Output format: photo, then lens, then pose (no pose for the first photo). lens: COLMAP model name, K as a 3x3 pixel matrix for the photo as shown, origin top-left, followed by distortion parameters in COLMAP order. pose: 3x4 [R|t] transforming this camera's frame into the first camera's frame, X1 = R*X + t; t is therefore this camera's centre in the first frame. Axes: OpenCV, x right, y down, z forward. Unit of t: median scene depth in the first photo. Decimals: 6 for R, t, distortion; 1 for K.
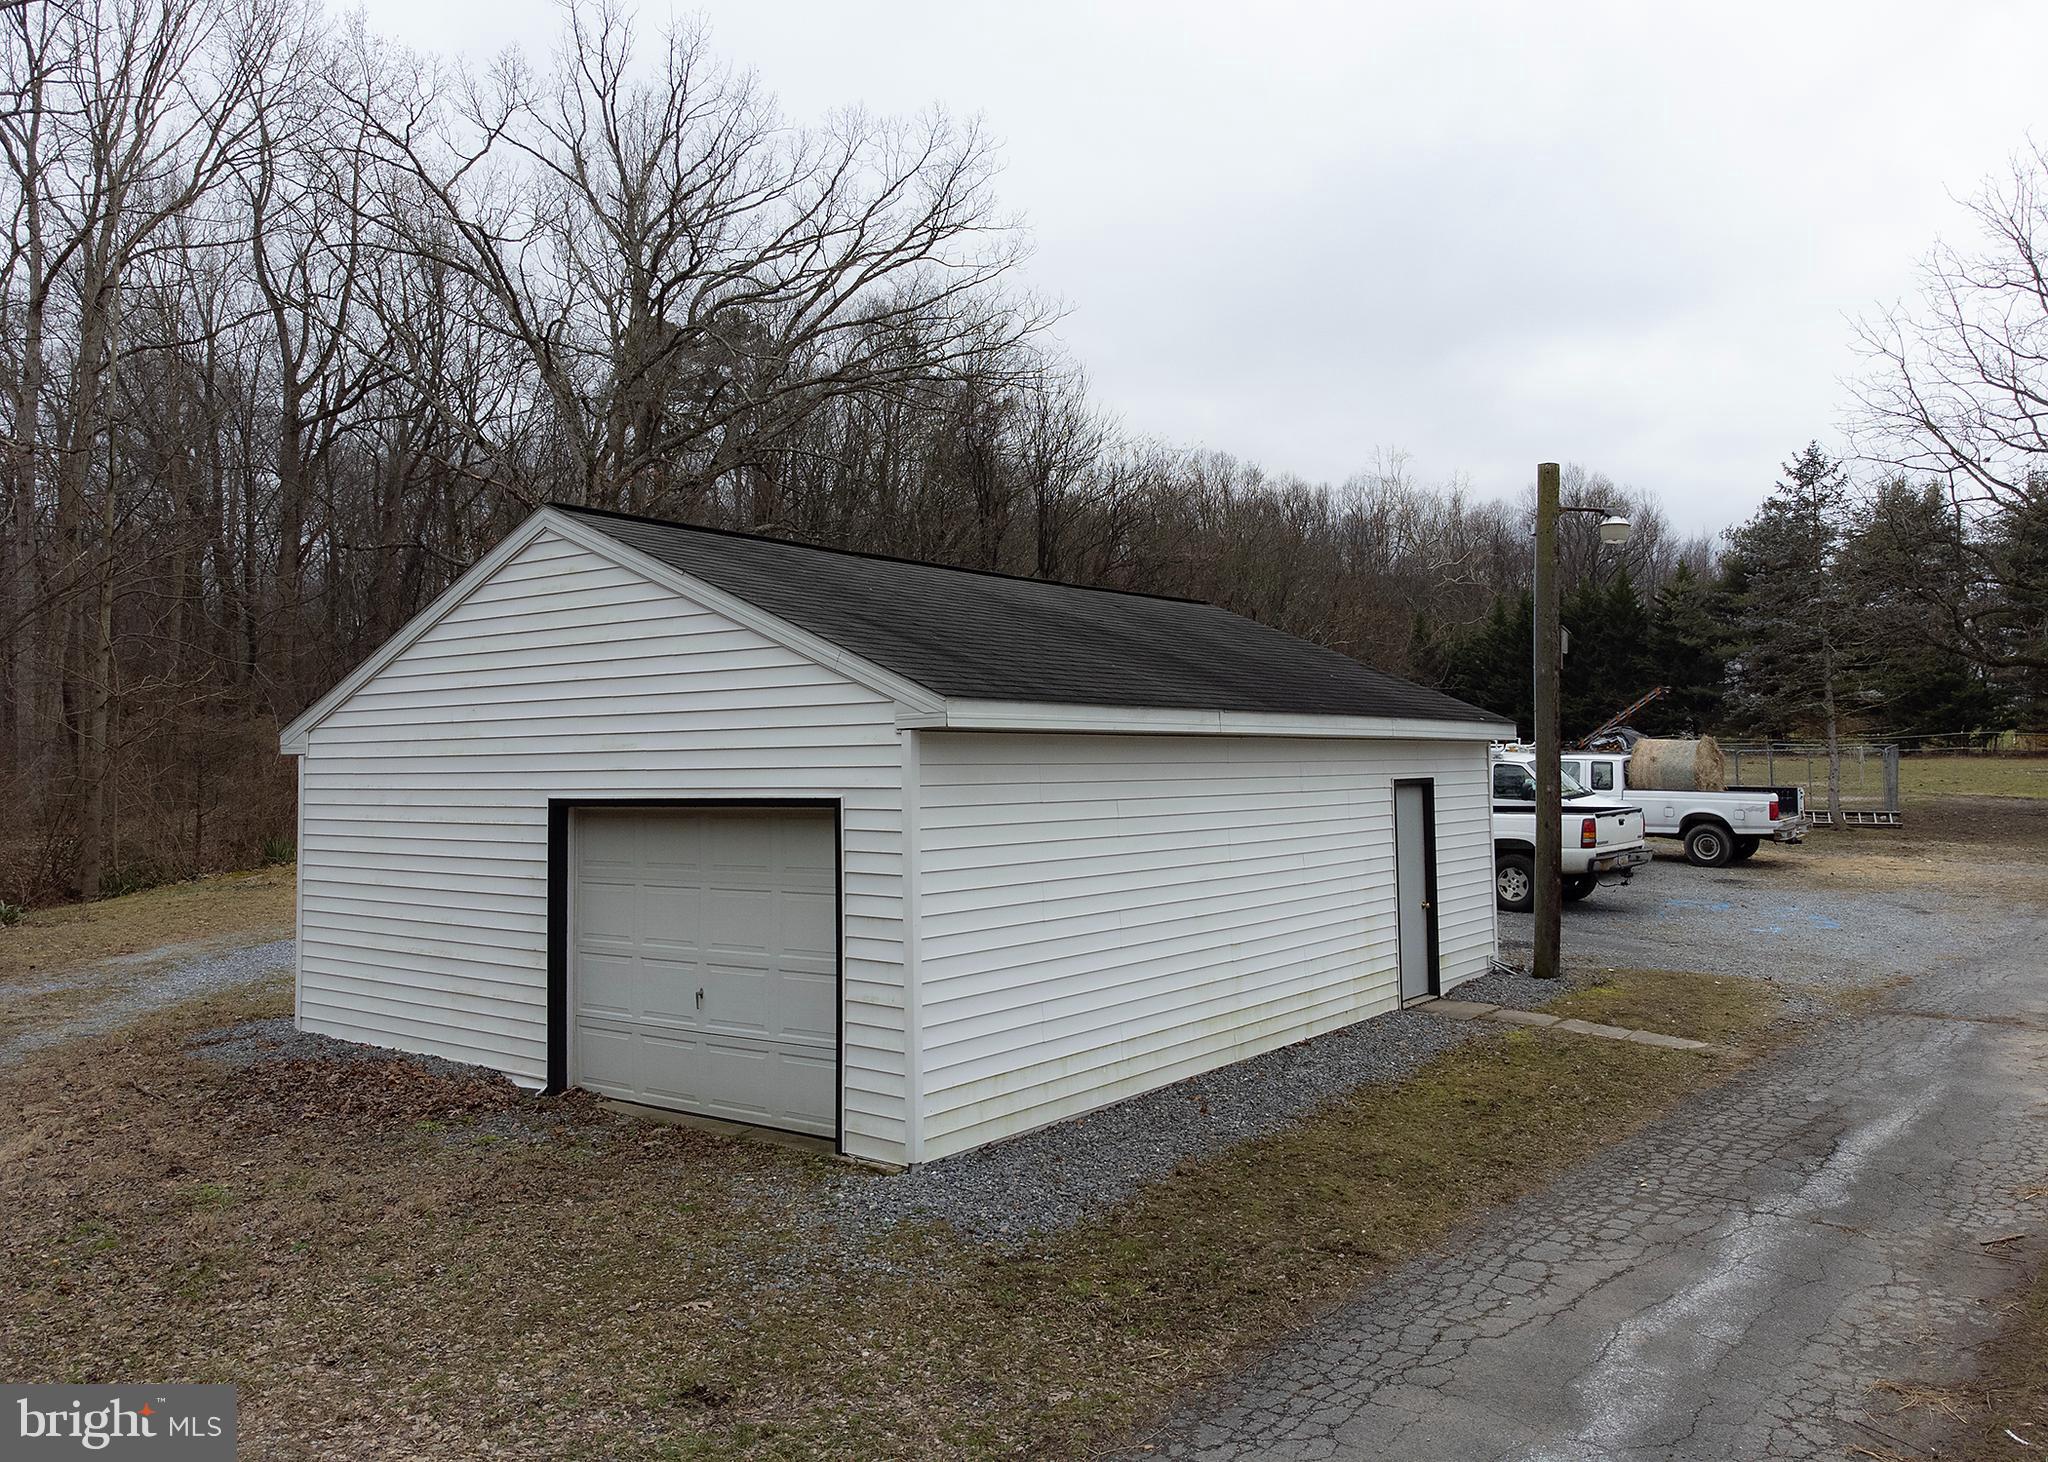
lens RADIAL K [[1547.3, 0, 955.2], [0, 1547.3, 664.9], [0, 0, 1]] dist [0.004277, 0.002790]
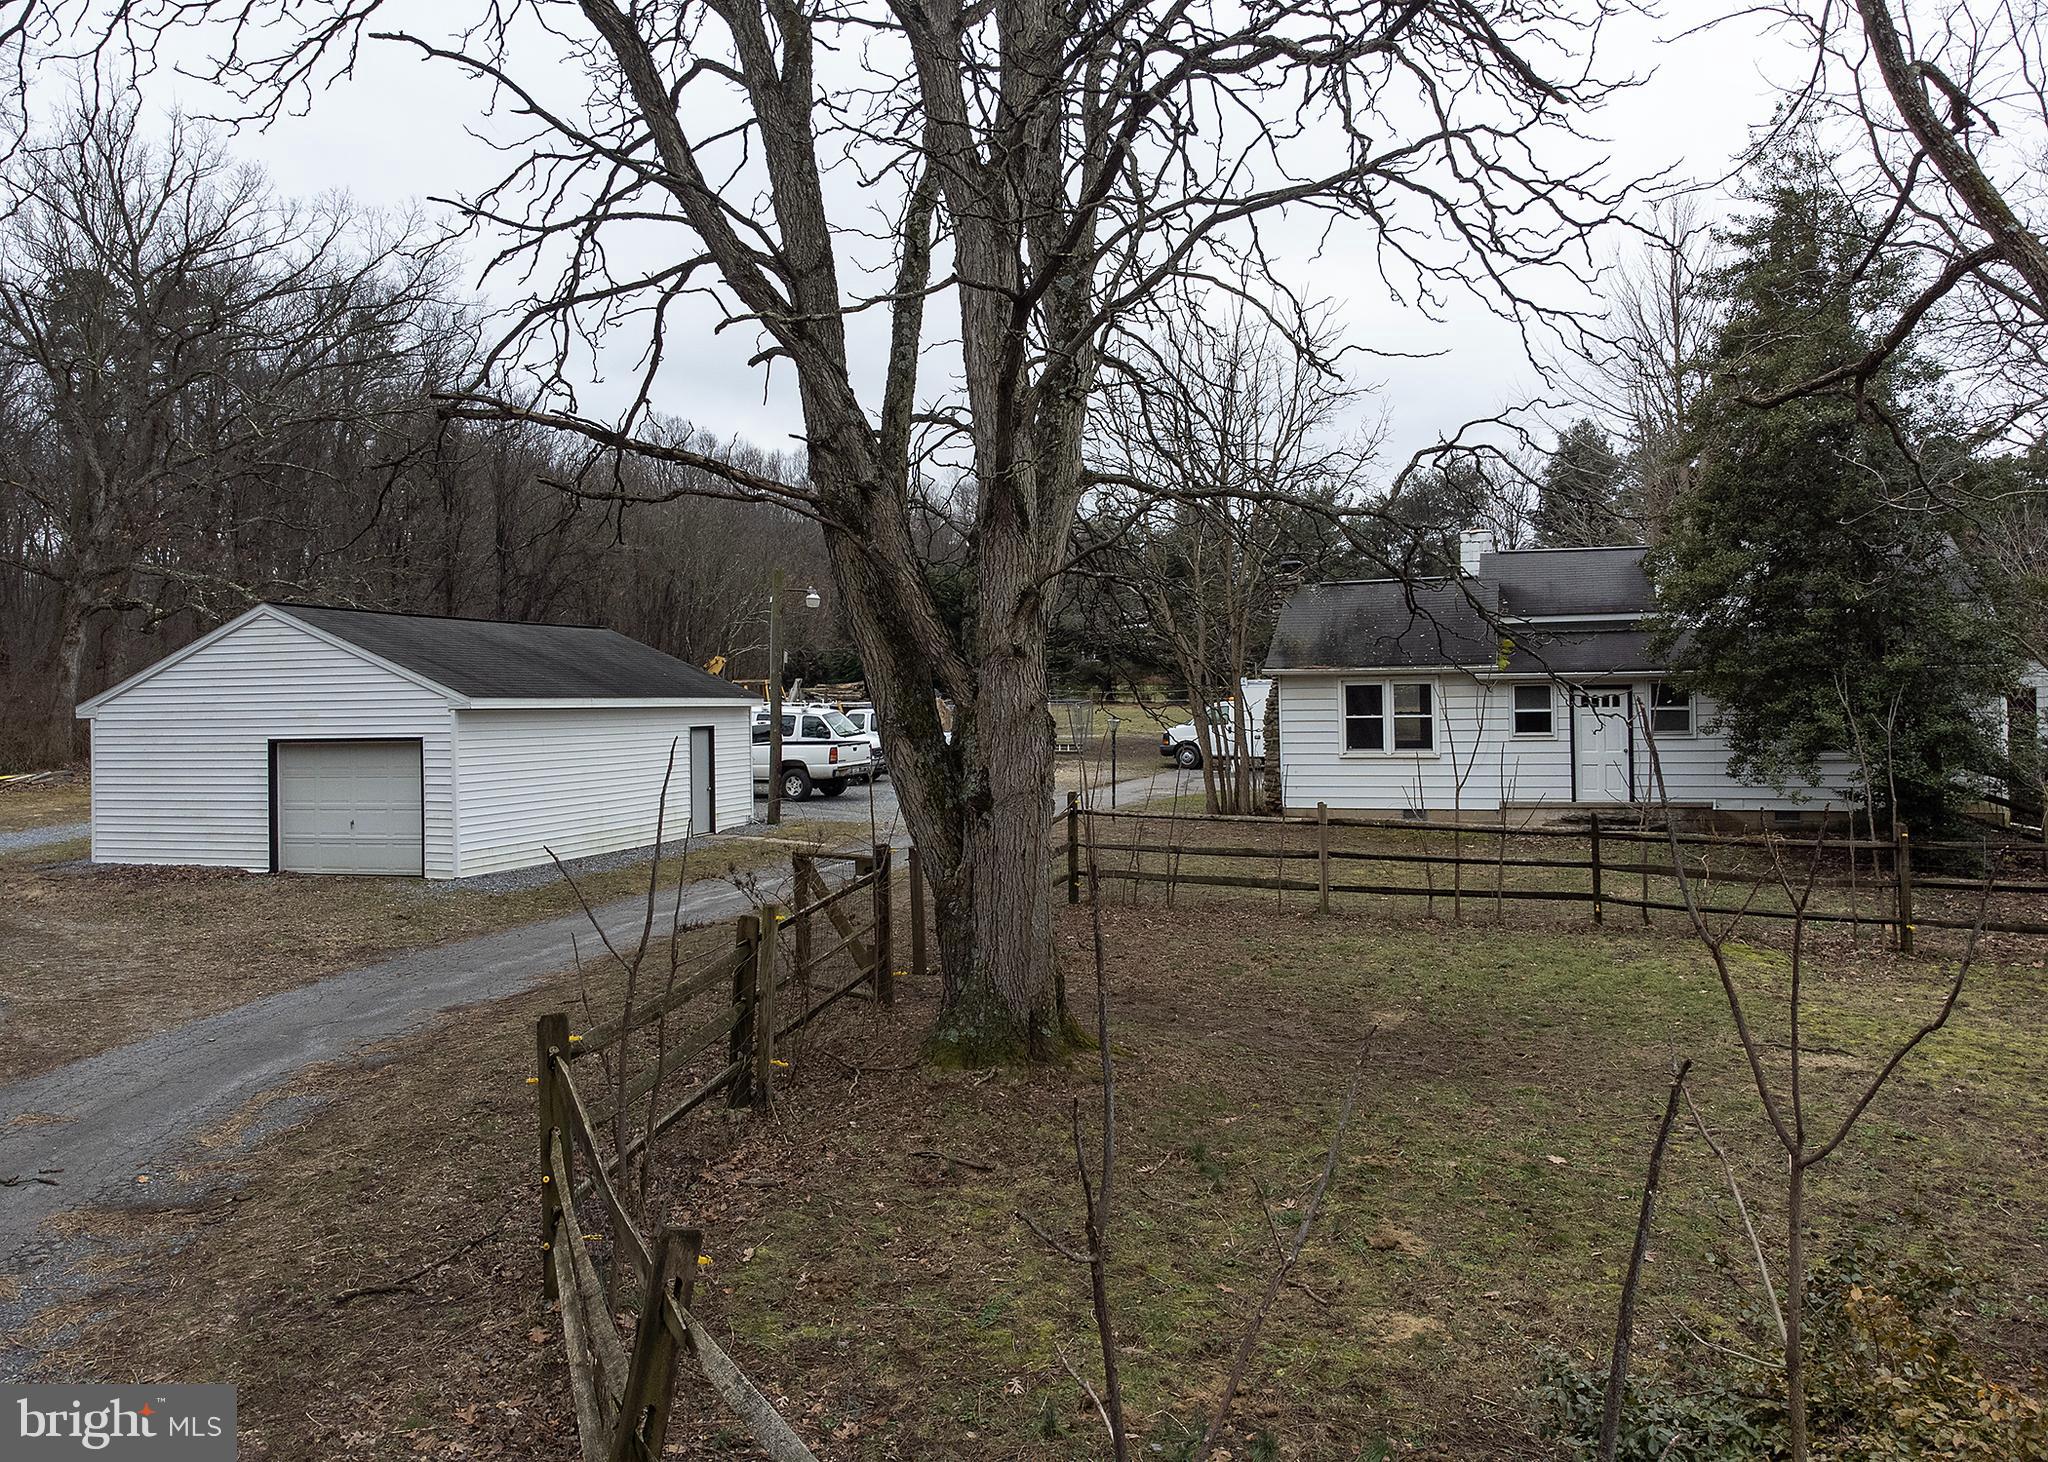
lens RADIAL K [[1521.3, 0, 1018.7], [0, 1521.3, 694.2], [0, 0, 1]] dist [0.008521, 0.005689]
pose [[0.925729, -0.000753, 0.378187, -0.096134], [-0.018557, 0.998703, 0.047413, -0.096096], [-0.377732, -0.050910, 0.924514, -1.349513]]
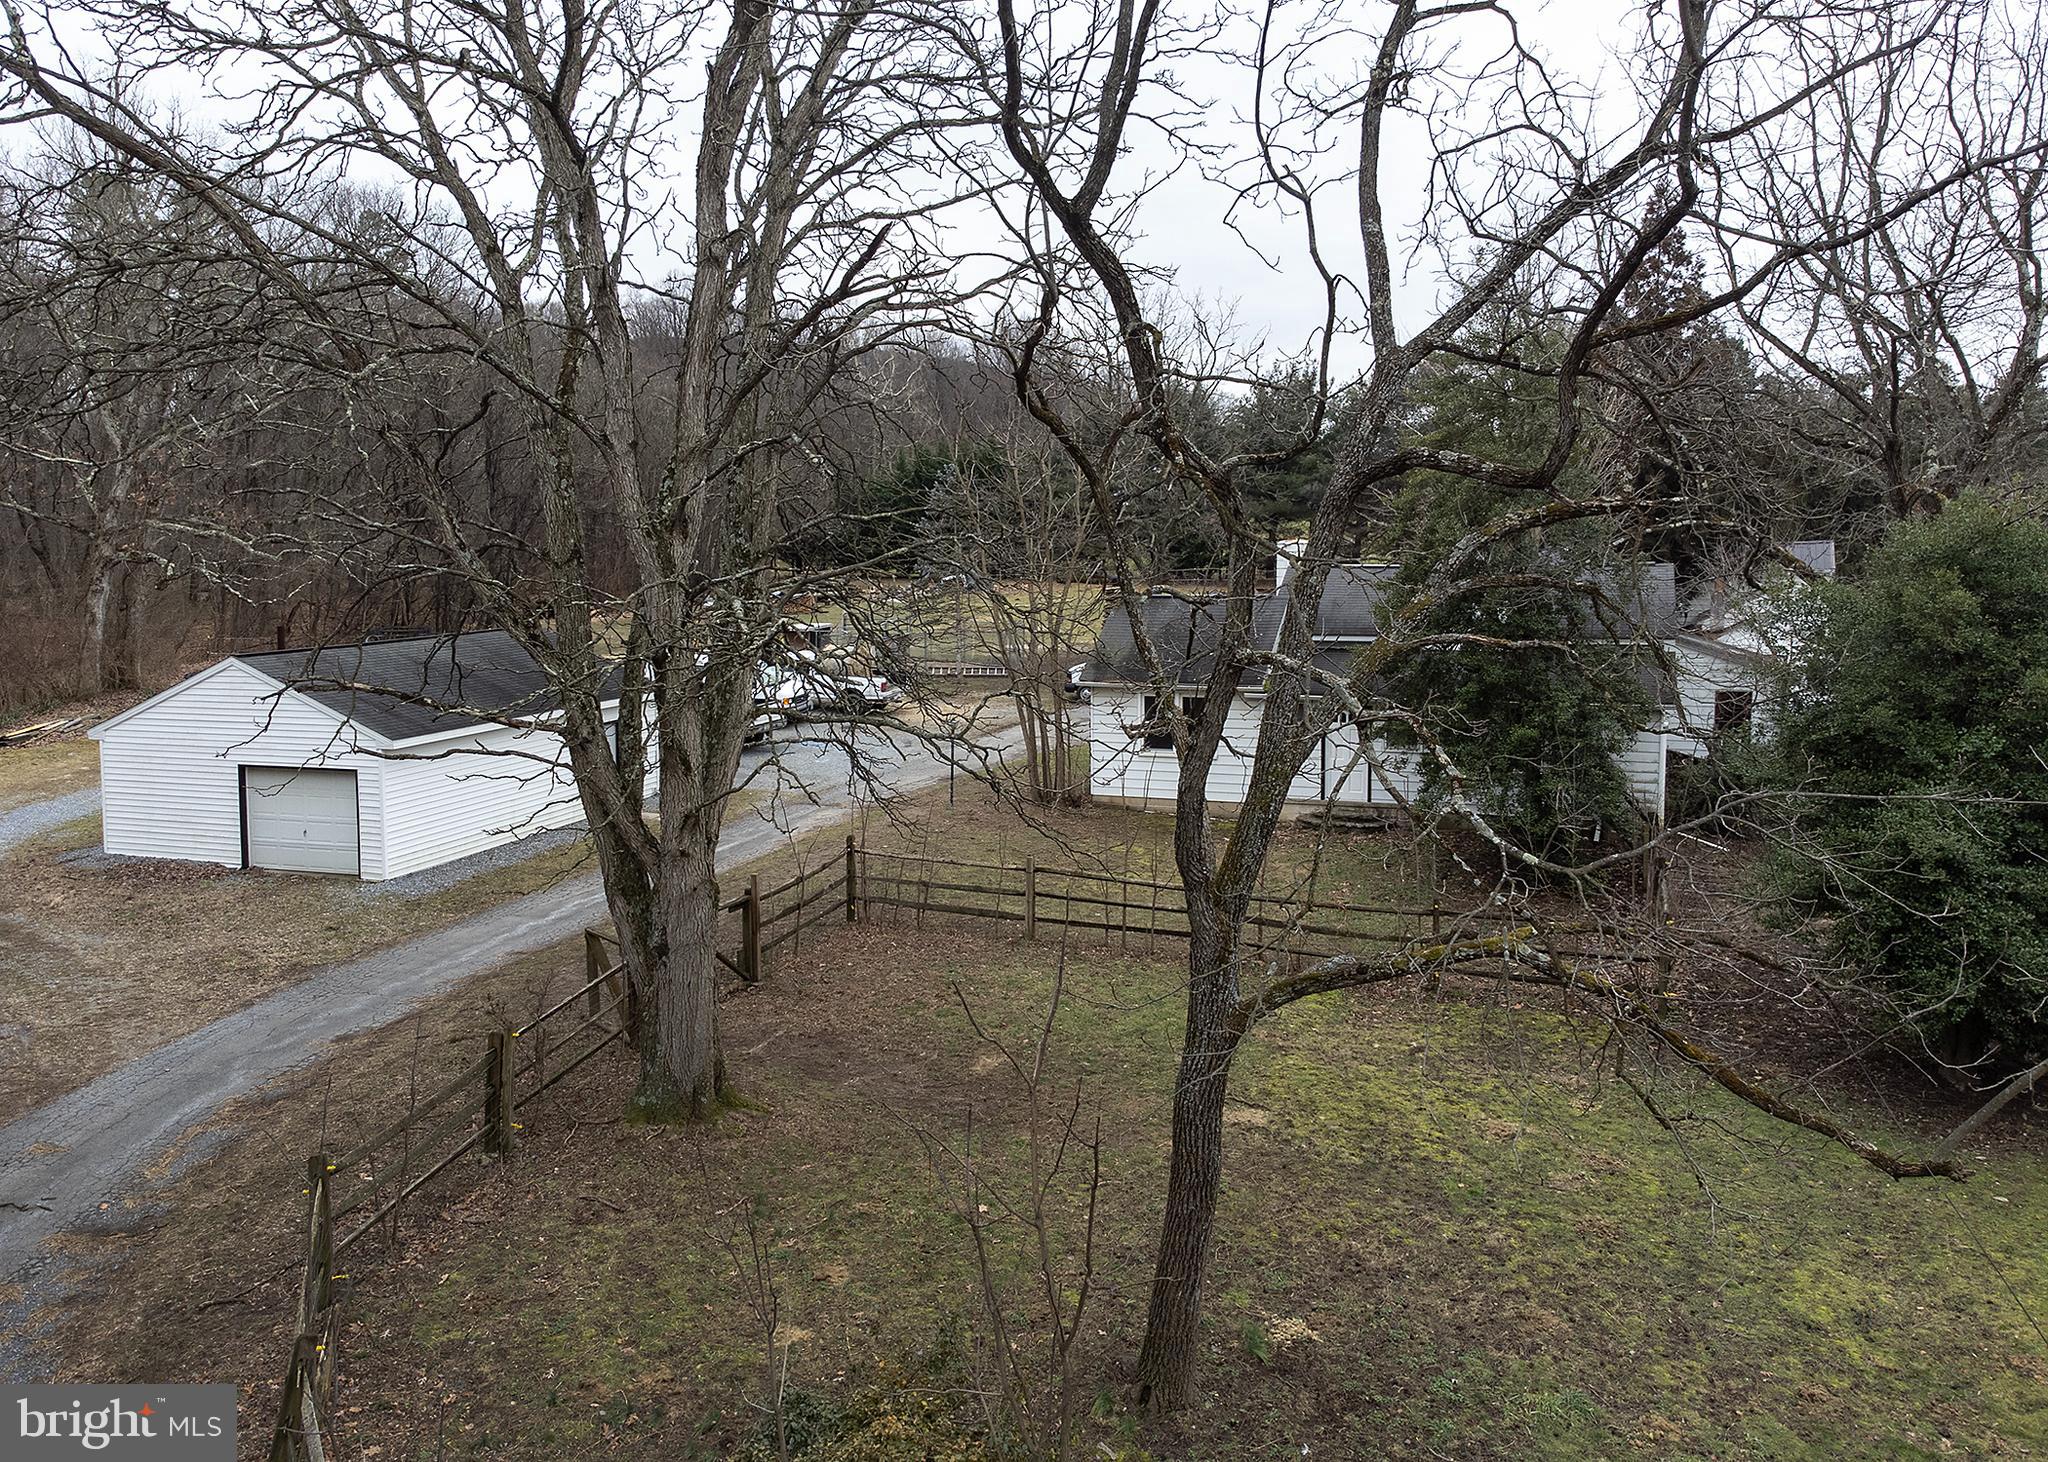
lens RADIAL K [[1504.7, 0, 1039.7], [0, 1504.7, 654.2], [0, 0, 1]] dist [0.008341, 0.005194]
pose [[0.929740, -0.016855, 0.367830, 0.077674], [-0.035881, 0.990051, 0.136059, -0.516458], [-0.366464, -0.139697, 0.919885, -1.933820]]
